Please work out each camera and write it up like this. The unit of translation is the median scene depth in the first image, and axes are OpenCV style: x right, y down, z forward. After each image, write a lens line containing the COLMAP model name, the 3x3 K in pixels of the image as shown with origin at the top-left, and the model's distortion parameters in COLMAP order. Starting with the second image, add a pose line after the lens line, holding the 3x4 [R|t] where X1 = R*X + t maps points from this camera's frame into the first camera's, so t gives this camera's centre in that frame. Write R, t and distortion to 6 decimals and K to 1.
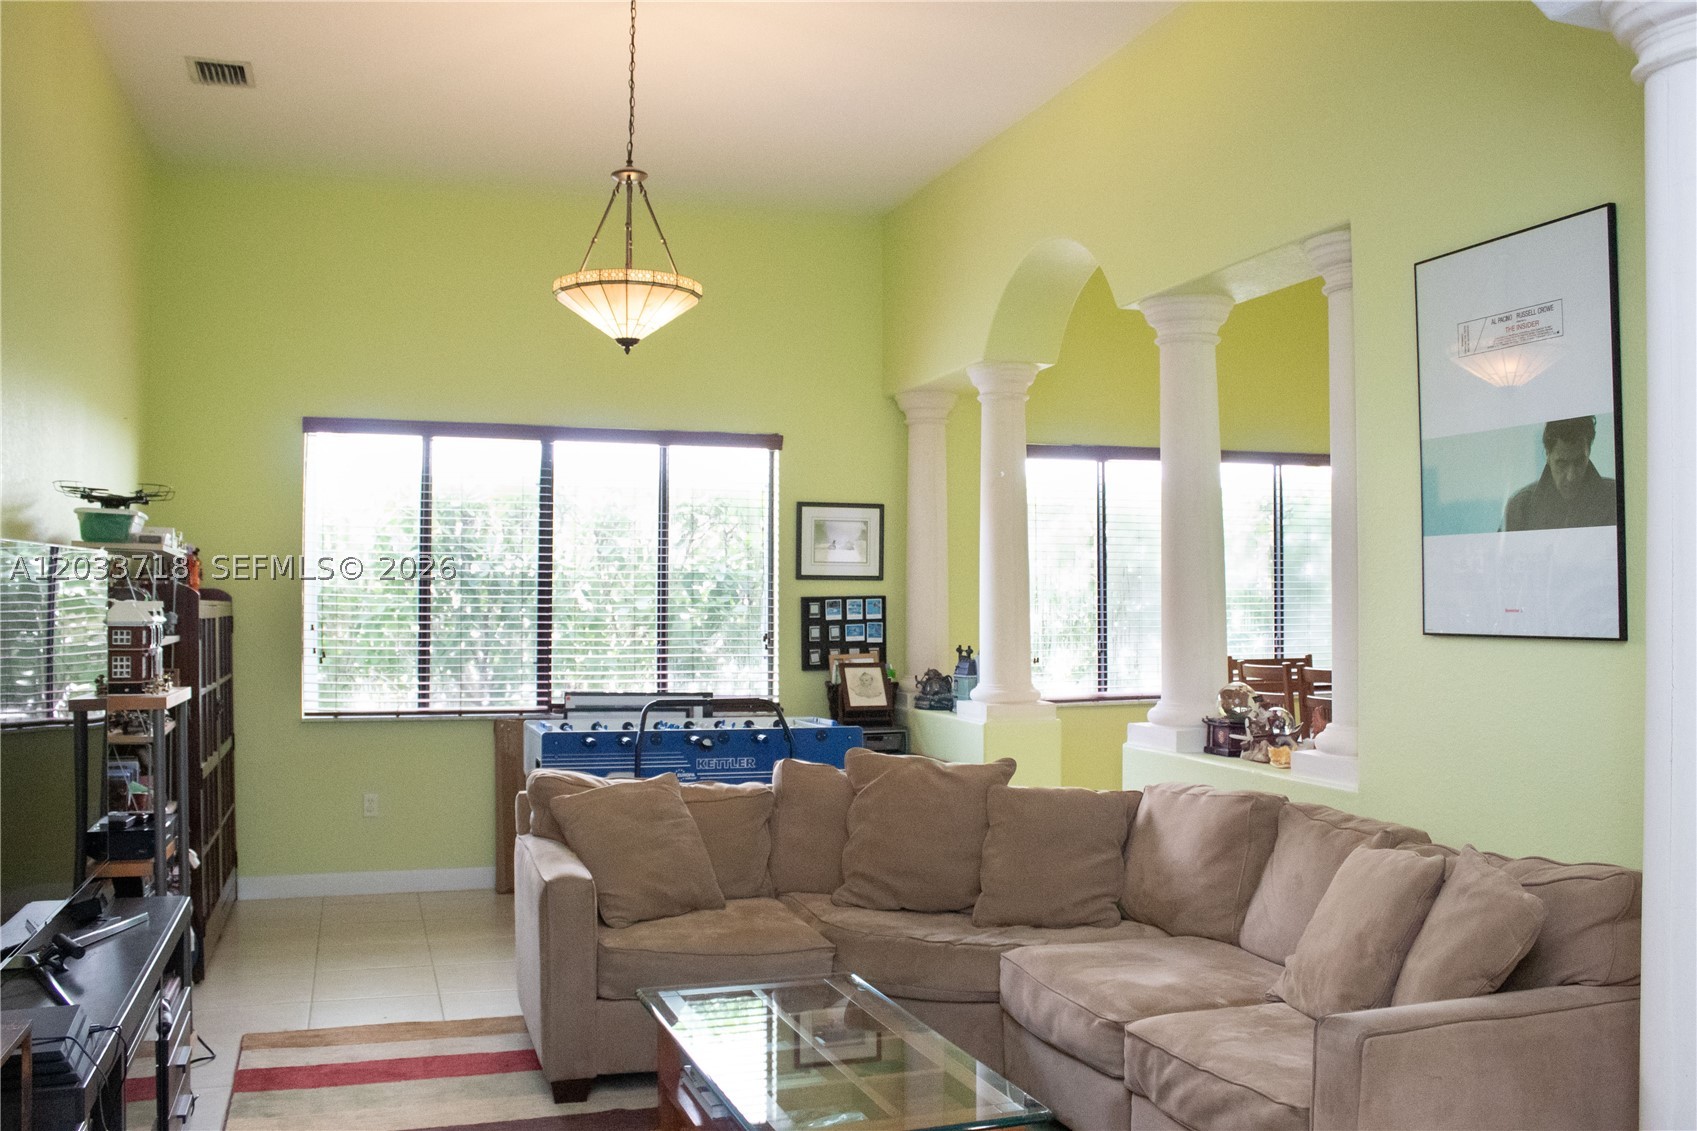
lens RADIAL K [[1486.3, 0, 859.1], [0, 1486.3, 569.0], [0, 0, 1]] dist [-0.176185, 0.199257]
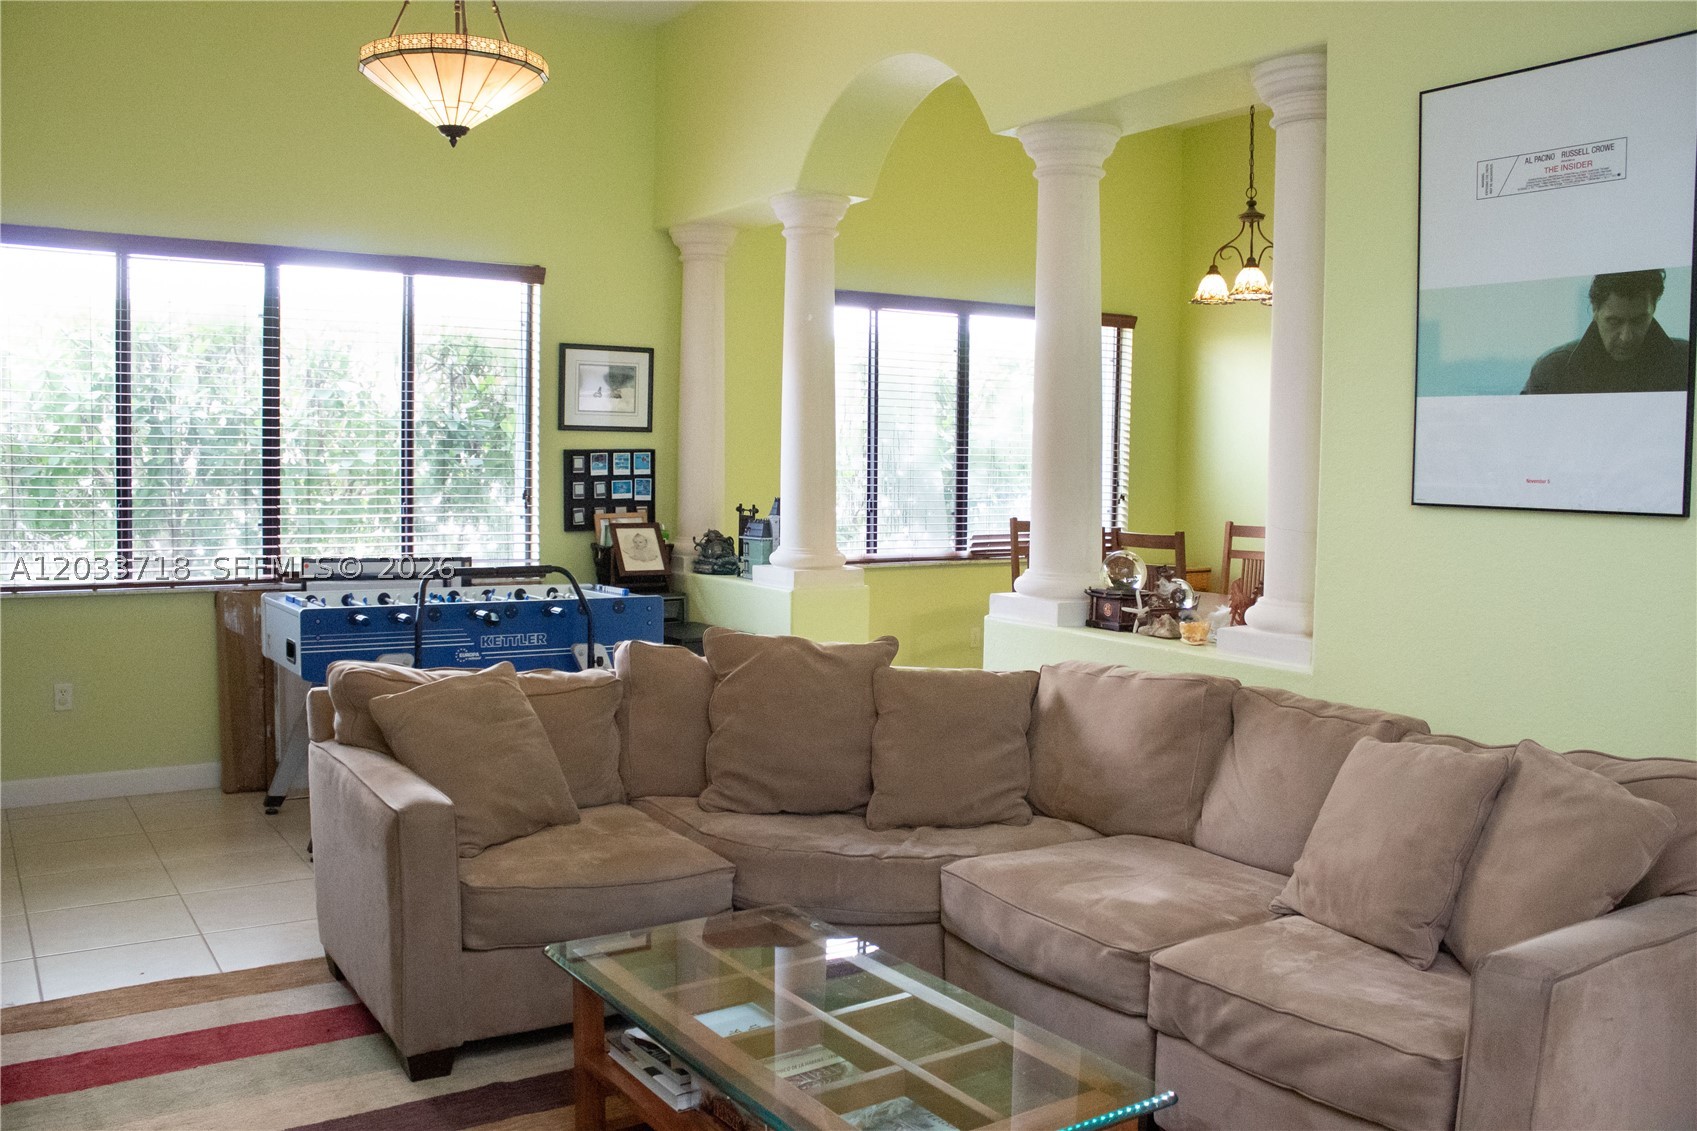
lens RADIAL K [[1423.4, 0, 825.0], [0, 1423.4, 561.4], [0, 0, 1]] dist [-0.165026, 0.157622]
pose [[0.968240, -0.005310, 0.249966, -0.154803], [-0.018750, 0.995417, 0.093774, 0.004500], [-0.249319, -0.095483, 0.963703, 0.201570]]
